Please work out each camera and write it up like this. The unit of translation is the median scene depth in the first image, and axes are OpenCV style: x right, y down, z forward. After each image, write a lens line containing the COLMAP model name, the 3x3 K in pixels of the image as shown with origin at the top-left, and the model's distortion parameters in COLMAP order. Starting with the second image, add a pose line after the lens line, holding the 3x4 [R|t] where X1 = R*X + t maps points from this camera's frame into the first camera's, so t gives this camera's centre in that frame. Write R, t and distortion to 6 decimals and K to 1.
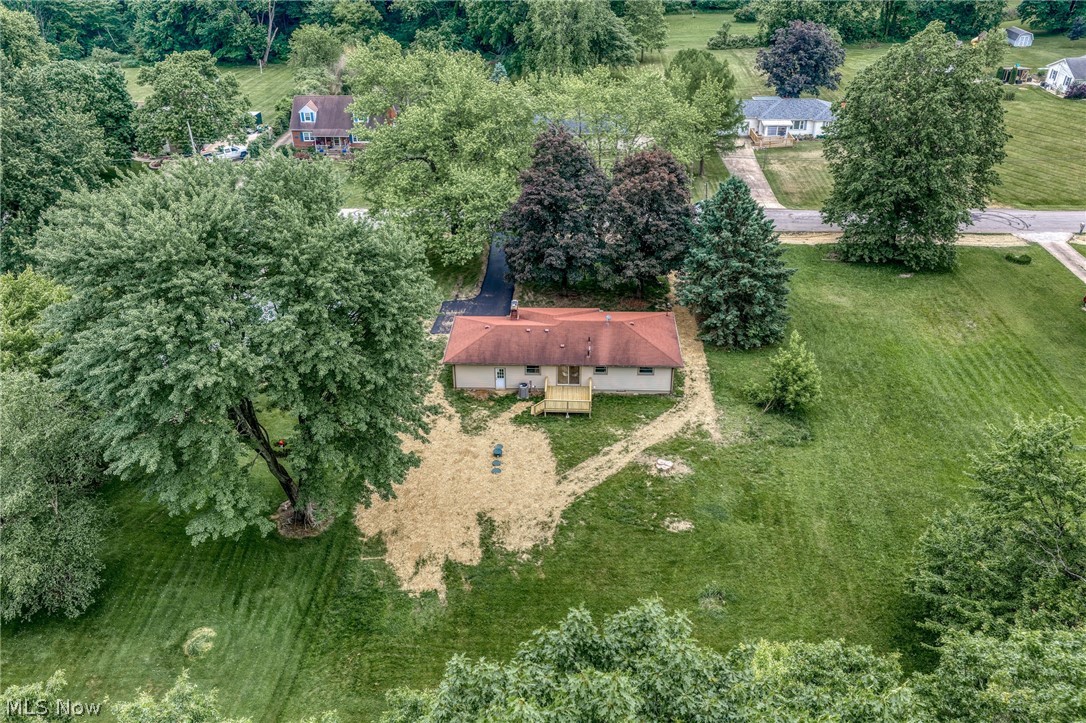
lens RADIAL K [[901.3, 0, 541.9], [0, 901.3, 363.8], [0, 0, 1]] dist [0.004273, 0.001682]
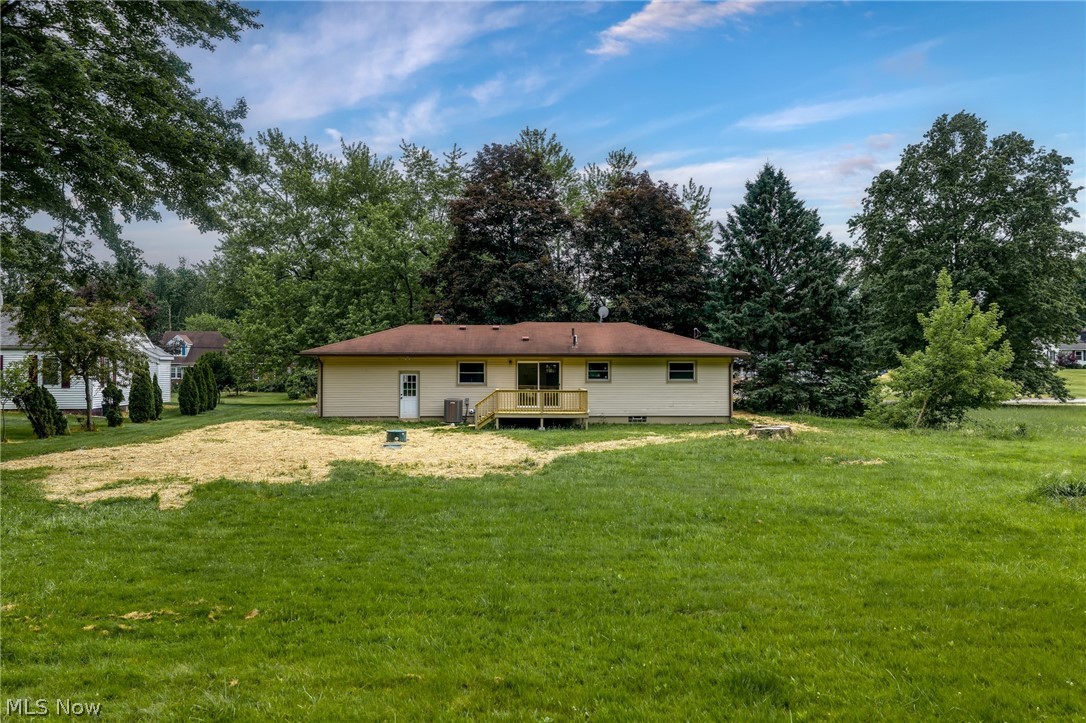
lens RADIAL K [[901.3, 0, 549.4], [0, 901.3, 364.5], [0, 0, 1]] dist [0.004273, 0.001682]
pose [[0.995921, 0.003477, 0.090168, -0.012364], [0.042873, 0.861027, -0.506749, 0.279713], [-0.079399, 0.508547, 0.857366, 0.552480]]
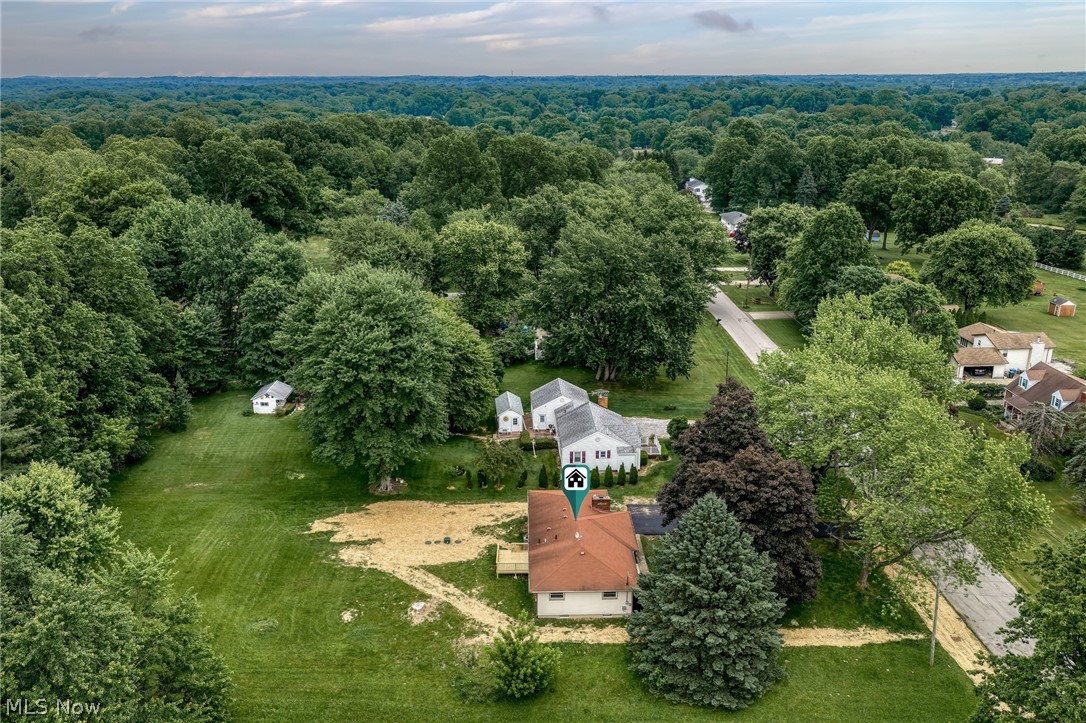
lens RADIAL K [[901.3, 0, 544.3], [0, 901.3, 361.2], [0, 0, 1]] dist [0.004273, 0.001682]
pose [[0.063316, 0.310878, -0.948339, 1.083463], [-0.502904, 0.830716, 0.238743, -0.486242], [0.862020, 0.461807, 0.208939, 0.673794]]
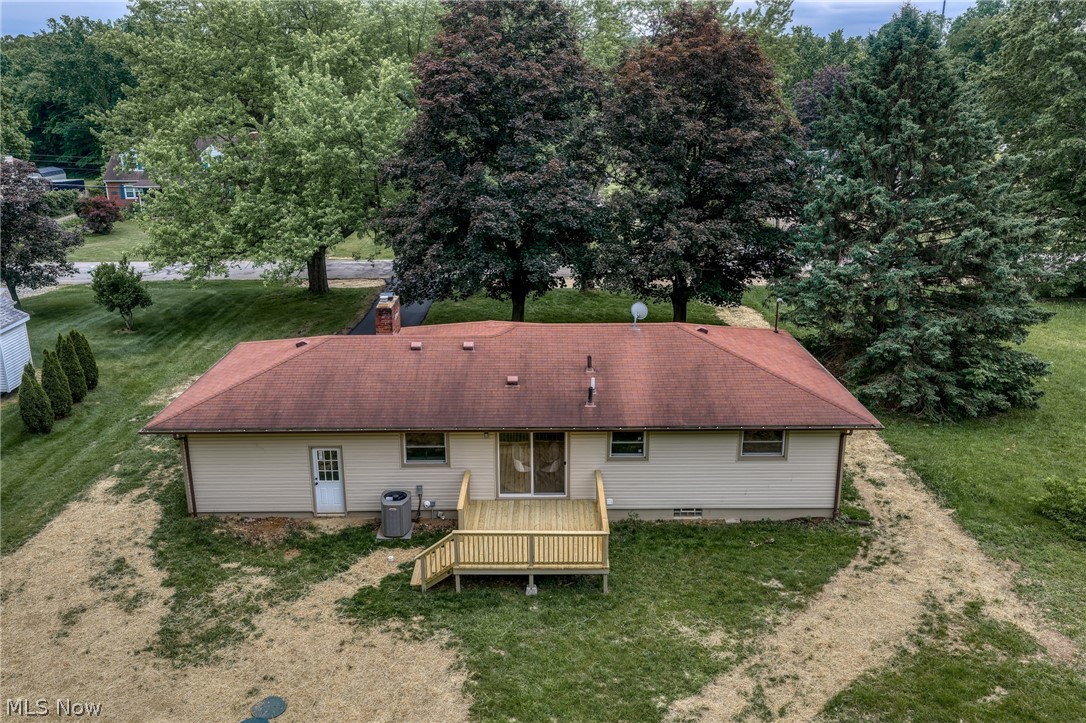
lens RADIAL K [[901.3, 0, 541.0], [0, 901.3, 353.7], [0, 0, 1]] dist [0.004273, 0.001682]
pose [[0.998962, -0.012050, 0.043923, 0.019310], [0.022181, 0.970994, -0.238073, 0.053664], [-0.039780, 0.238800, 0.970254, 0.684890]]
